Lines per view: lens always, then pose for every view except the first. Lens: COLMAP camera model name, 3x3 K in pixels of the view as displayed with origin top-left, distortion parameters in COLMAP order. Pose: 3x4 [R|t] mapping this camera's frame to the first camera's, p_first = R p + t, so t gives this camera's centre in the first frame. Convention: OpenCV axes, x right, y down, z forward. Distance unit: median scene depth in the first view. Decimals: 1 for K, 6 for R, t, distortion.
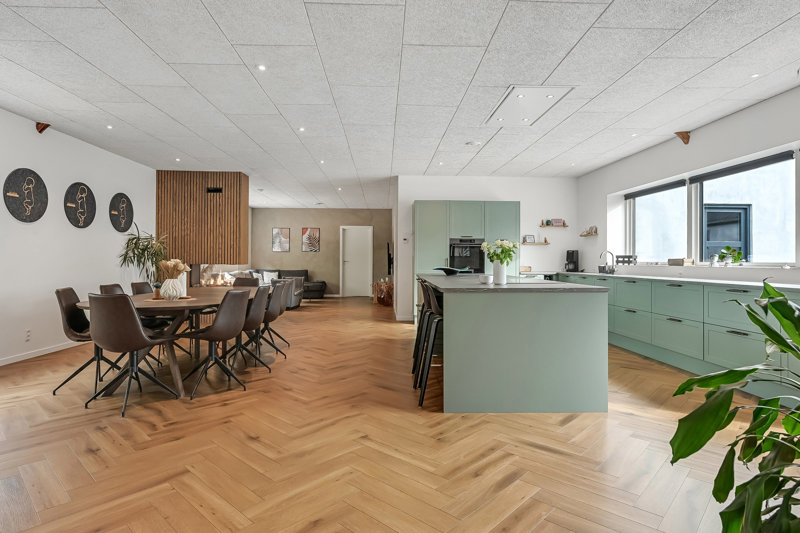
lens RADIAL K [[439.2, 0, 398.8], [0, 439.2, 254.4], [0, 0, 1]] dist [-0.005693, -0.001101]
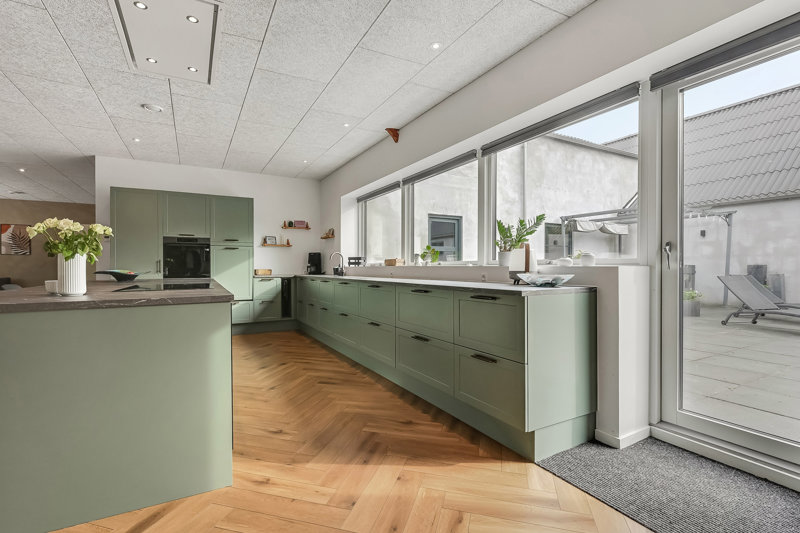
lens RADIAL K [[371.7, 0, 396.9], [0, 371.7, 269.7], [0, 0, 1]] dist [-0.004572, -0.000012]
pose [[0.892113, -0.010658, 0.451688, 0.211108], [0.000984, 0.999765, 0.021647, 0.012947], [-0.451812, -0.018867, 0.891914, 0.188702]]
